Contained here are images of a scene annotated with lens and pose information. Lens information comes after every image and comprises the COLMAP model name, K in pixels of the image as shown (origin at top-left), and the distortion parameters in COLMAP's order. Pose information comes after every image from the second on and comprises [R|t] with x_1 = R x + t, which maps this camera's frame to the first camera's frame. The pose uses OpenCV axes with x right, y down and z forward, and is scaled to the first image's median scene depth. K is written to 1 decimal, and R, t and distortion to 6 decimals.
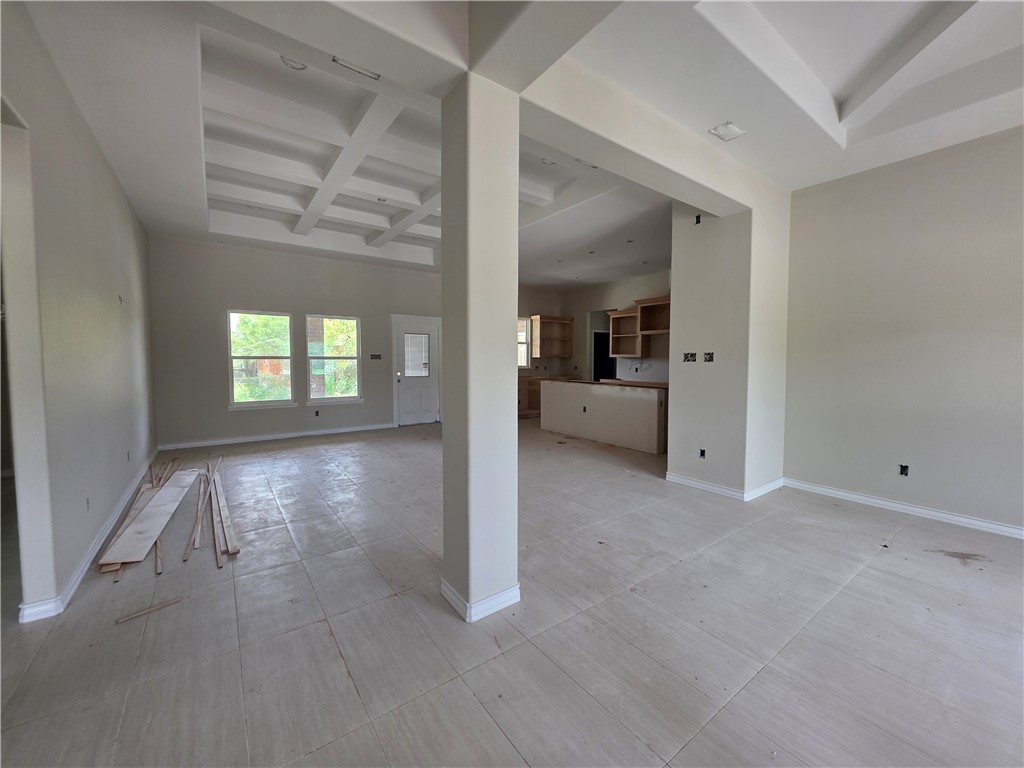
lens RADIAL K [[410.2, 0, 520.1], [0, 410.2, 378.7], [0, 0, 1]] dist [0.001280, -0.000188]
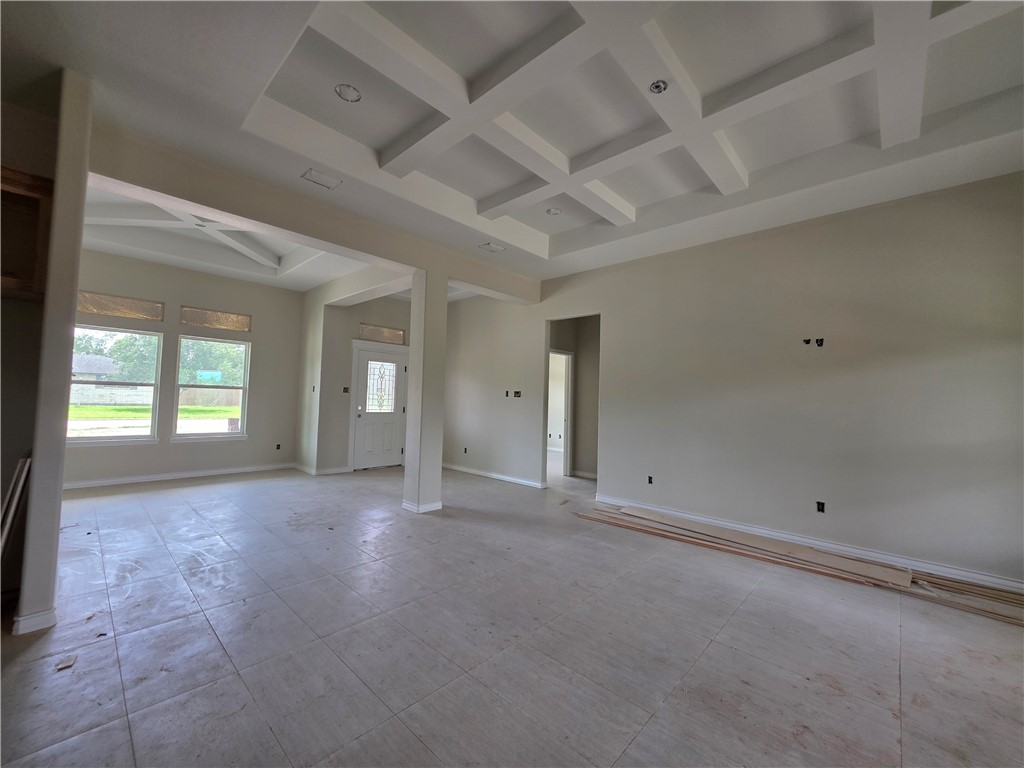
lens RADIAL K [[410.2, 0, 520.1], [0, 410.2, 378.7], [0, 0, 1]] dist [0.001280, -0.000188]
pose [[-0.981294, -0.037484, -0.188833, -0.084038], [-0.037629, 0.999288, -0.002815, -0.064257], [0.188804, 0.004344, -0.982005, 1.561583]]
